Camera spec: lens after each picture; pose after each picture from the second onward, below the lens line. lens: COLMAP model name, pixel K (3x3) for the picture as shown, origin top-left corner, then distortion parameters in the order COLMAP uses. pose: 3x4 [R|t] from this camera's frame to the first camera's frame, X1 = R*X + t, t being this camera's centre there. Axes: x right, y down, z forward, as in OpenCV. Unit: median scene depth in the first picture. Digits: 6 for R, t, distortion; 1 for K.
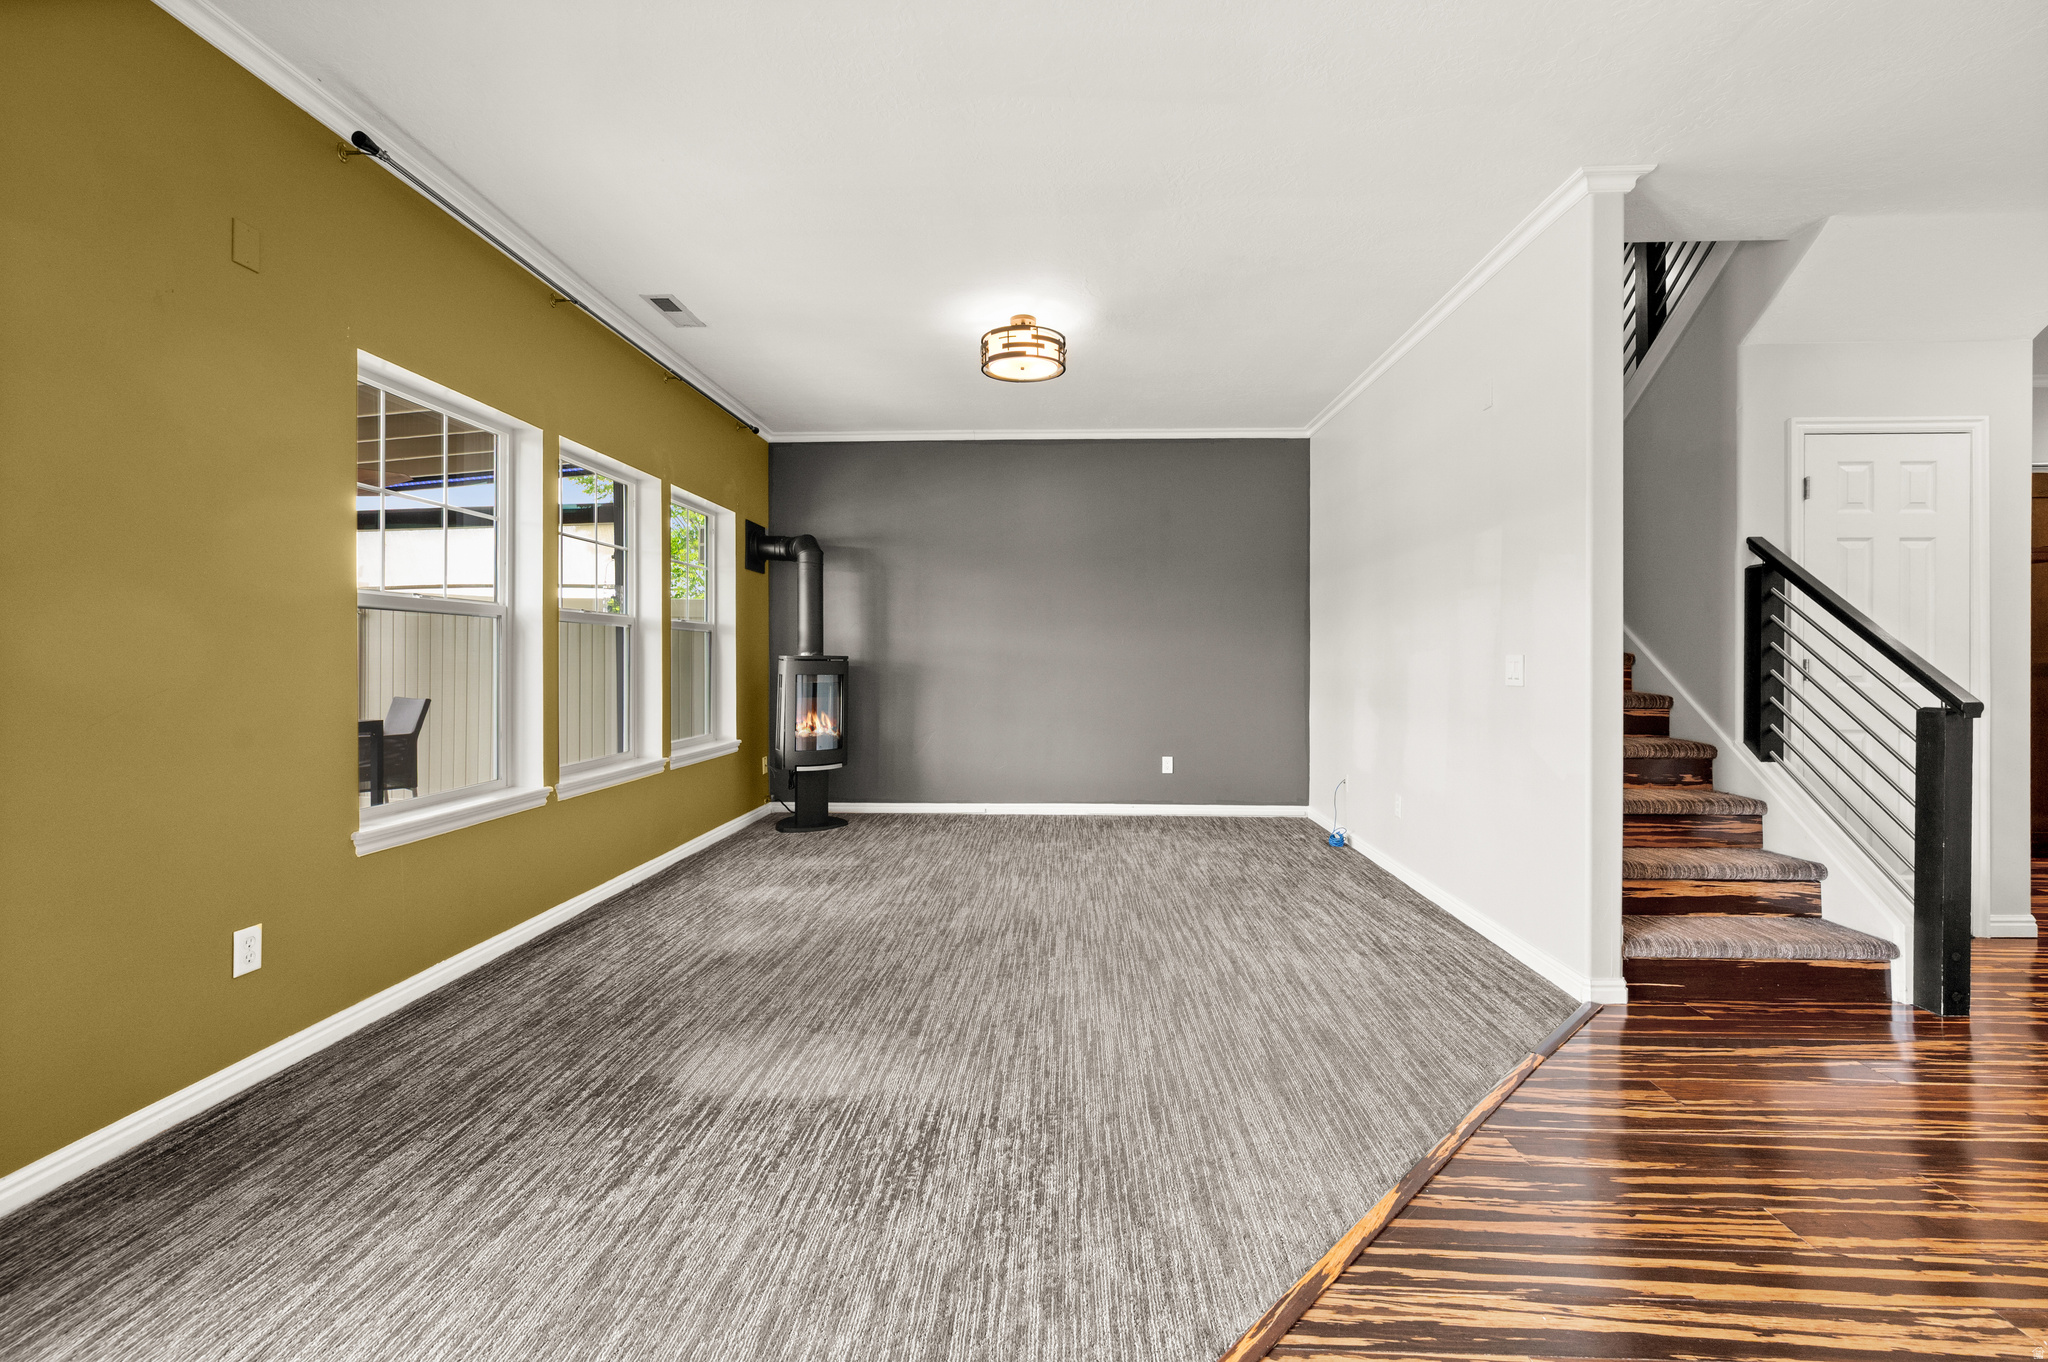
lens RADIAL K [[824.4, 0, 1037.9], [0, 824.4, 655.4], [0, 0, 1]] dist [-0.001451, -0.000207]
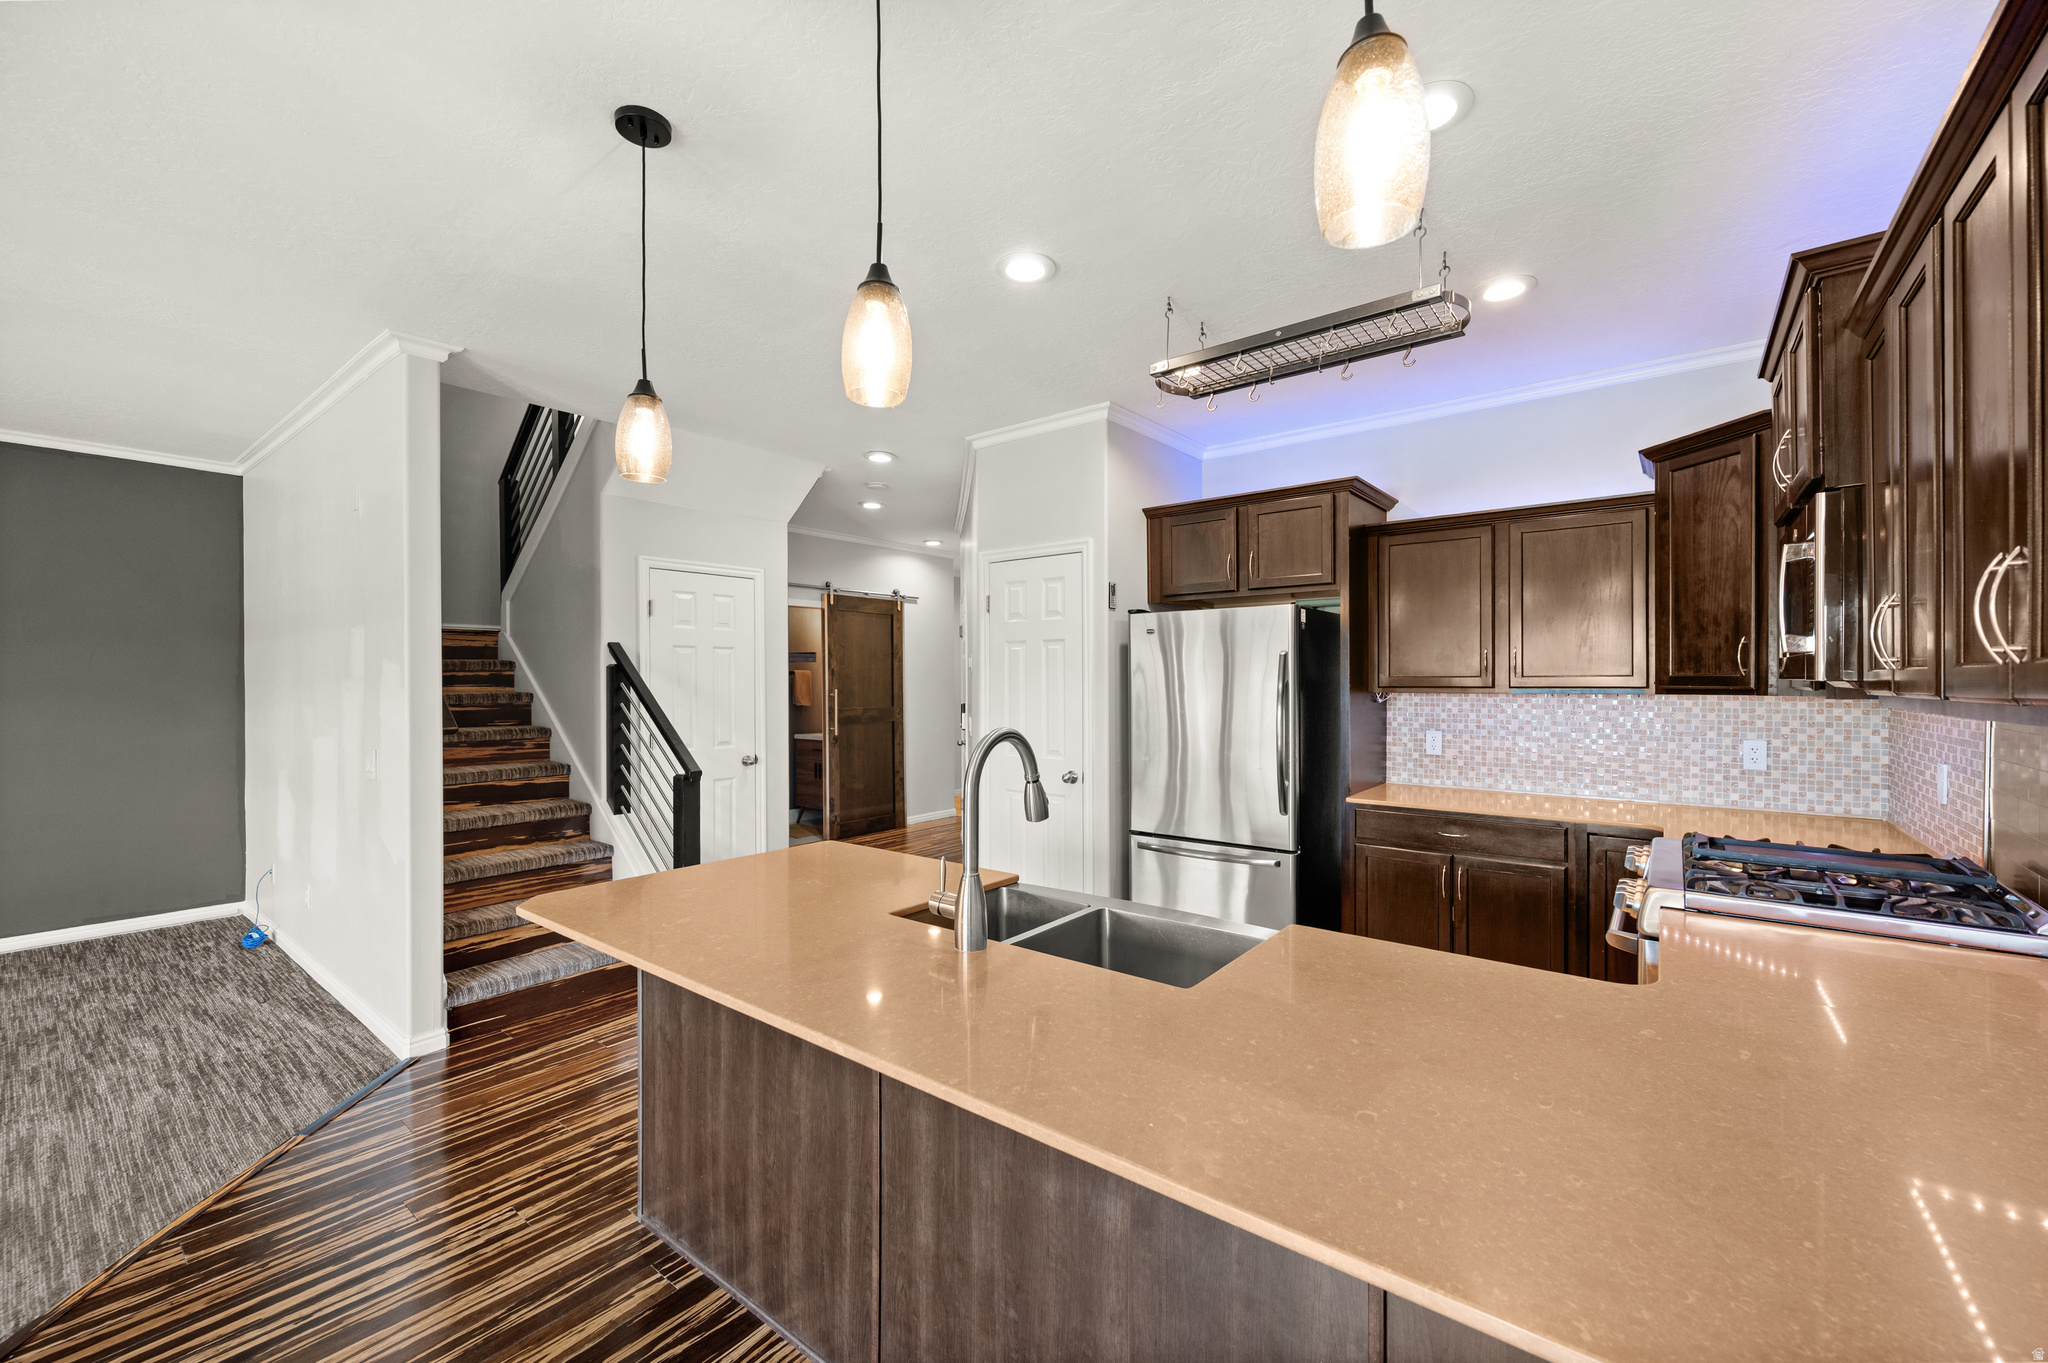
lens RADIAL K [[816.3, 0, 1031.8], [0, 816.3, 682.9], [0, 0, 1]] dist [-0.001098, 0.000170]
pose [[0.585776, -0.005083, 0.810457, 0.207951], [0.001702, 0.999986, 0.005042, -0.085361], [-0.810471, -0.001574, 0.585777, -0.296195]]
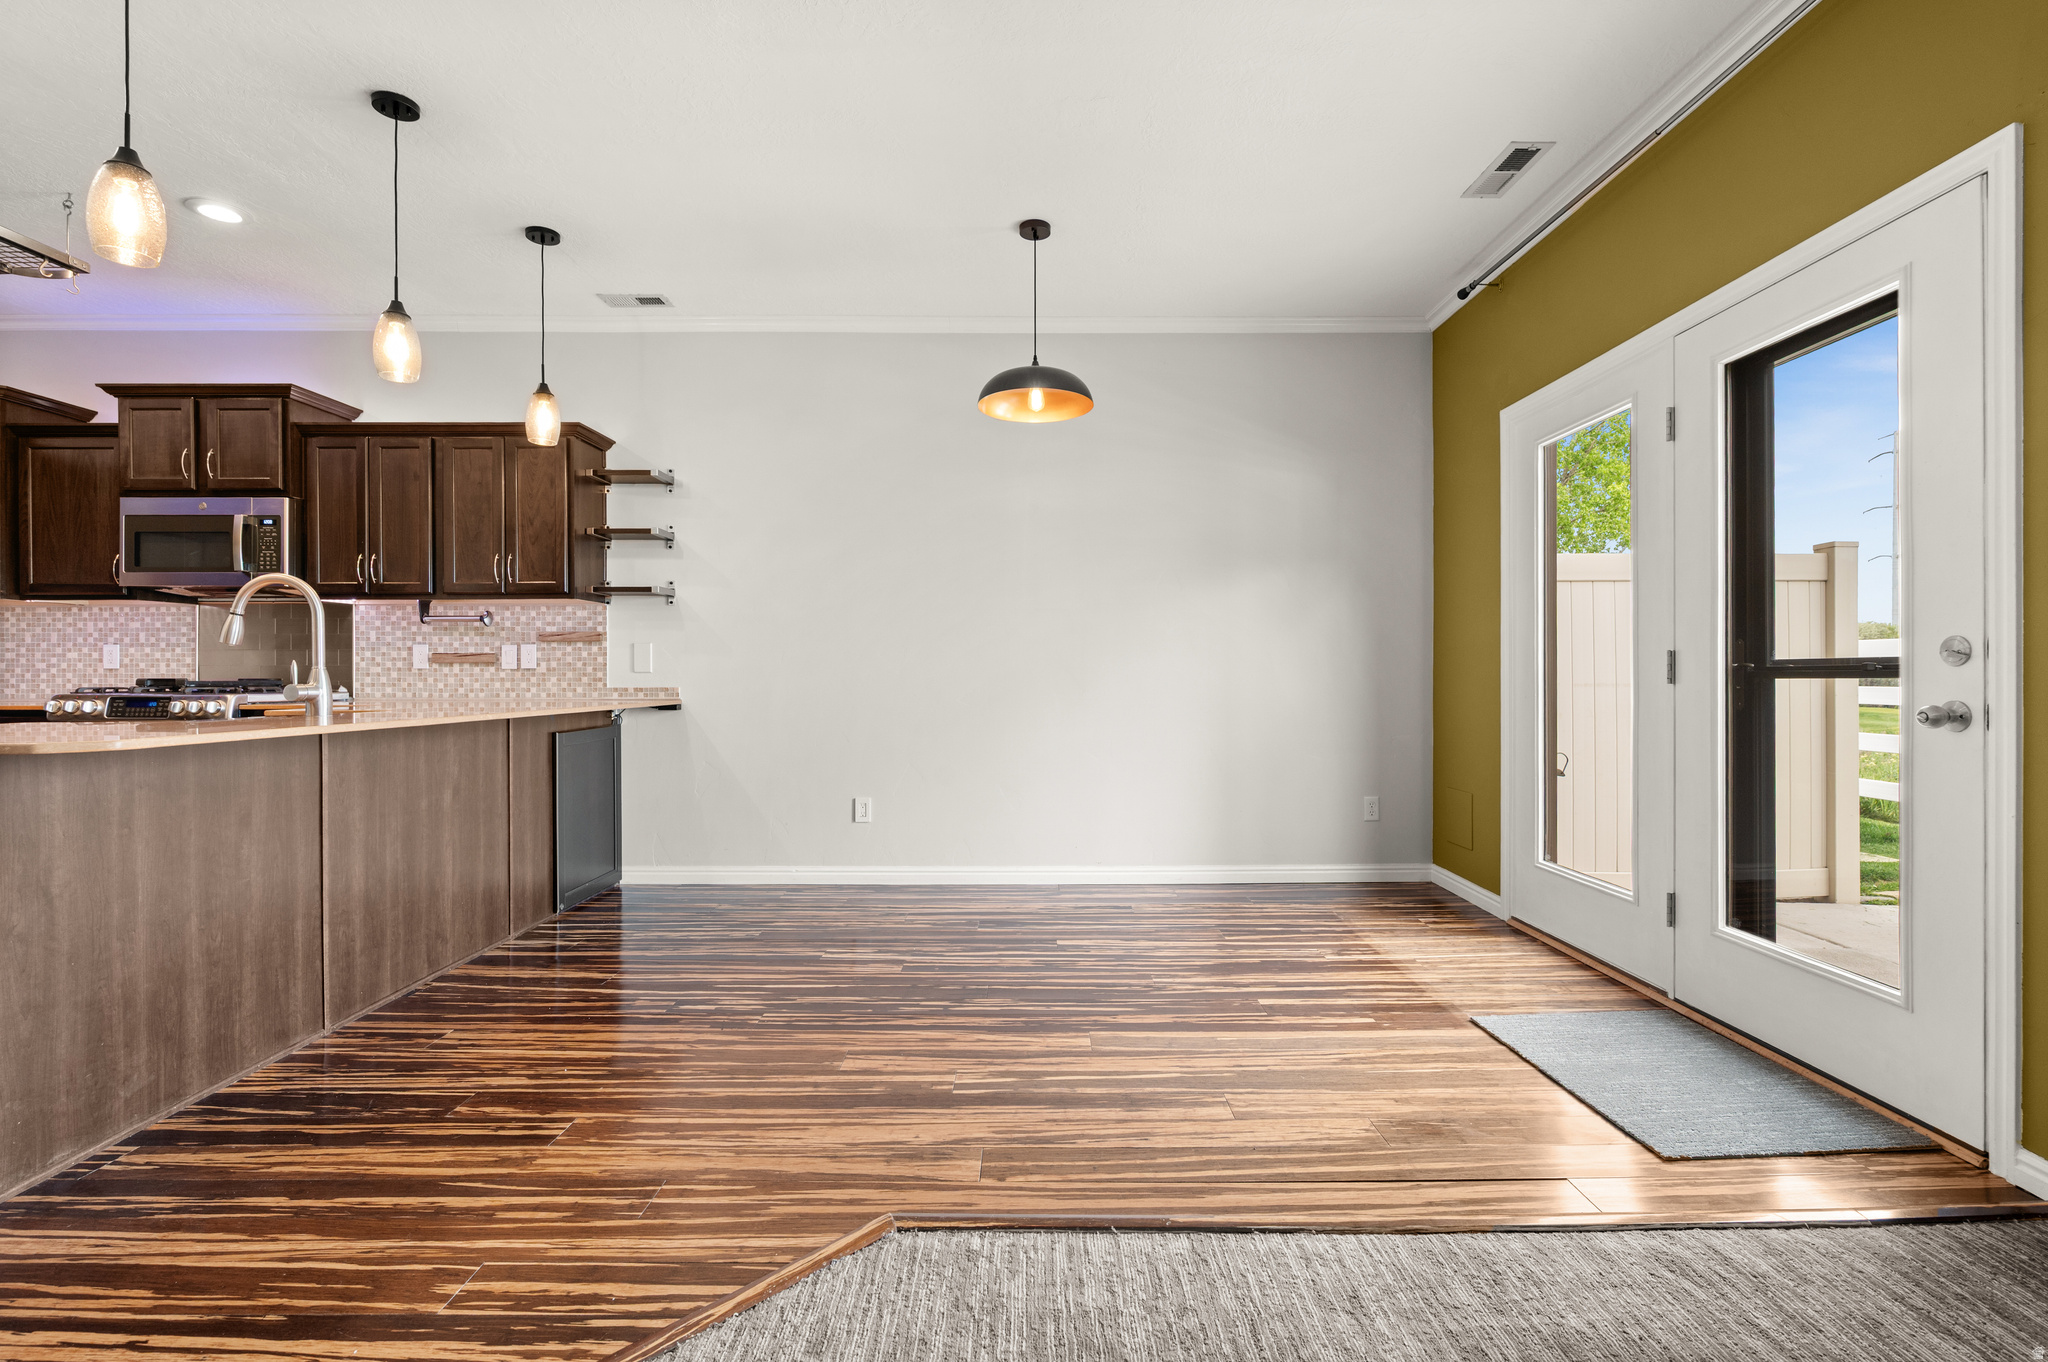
lens RADIAL K [[911.2, 0, 1037.3], [0, 911.2, 676.0], [0, 0, 1]] dist [-0.003083, 0.000105]
pose [[-0.999120, 0.000150, -0.041949, -0.029749], [0.000181, 1.000000, -0.000737, 0.034997], [0.041949, -0.000744, -0.999119, 0.834634]]
